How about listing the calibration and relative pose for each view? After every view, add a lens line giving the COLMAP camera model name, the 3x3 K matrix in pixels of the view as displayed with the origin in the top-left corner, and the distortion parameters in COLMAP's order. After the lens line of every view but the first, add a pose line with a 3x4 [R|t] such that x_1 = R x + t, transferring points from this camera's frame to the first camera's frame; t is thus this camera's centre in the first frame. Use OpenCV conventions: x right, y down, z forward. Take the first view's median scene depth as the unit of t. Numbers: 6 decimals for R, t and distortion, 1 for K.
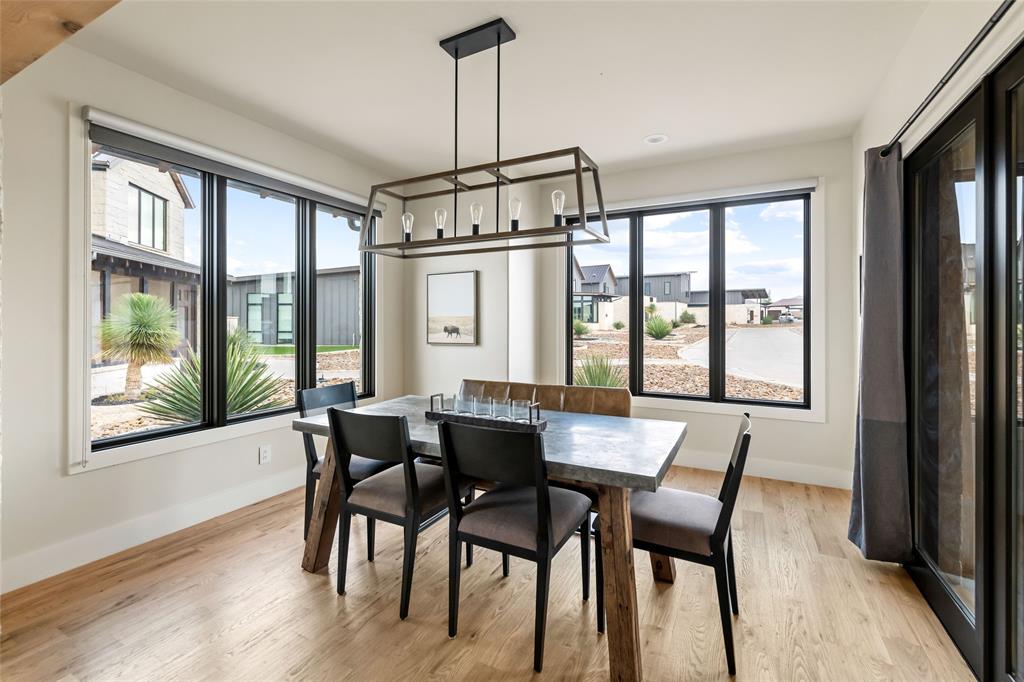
lens RADIAL K [[447.4, 0, 512.5], [0, 447.4, 322.0], [0, 0, 1]] dist [0.000599, -0.000570]
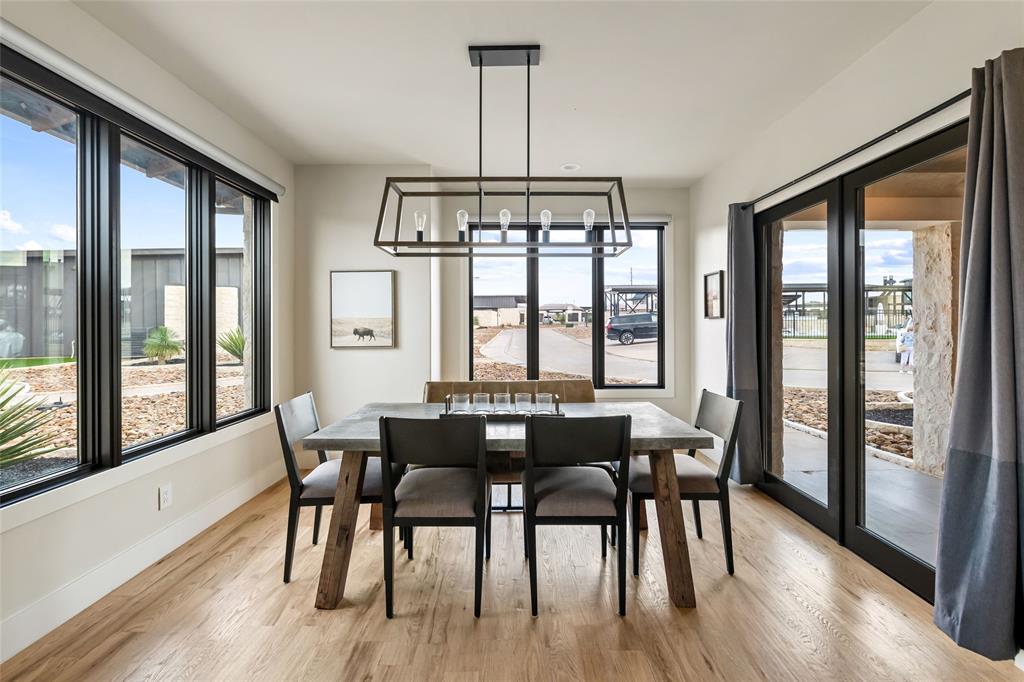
lens RADIAL K [[443.5, 0, 511.6], [0, 443.5, 324.5], [0, 0, 1]] dist [0.002372, -0.000221]
pose [[0.884595, -0.003878, 0.466343, -0.399520], [0.003470, 0.999992, 0.001735, 0.000962], [-0.466346, 0.000083, 0.884602, 0.048045]]
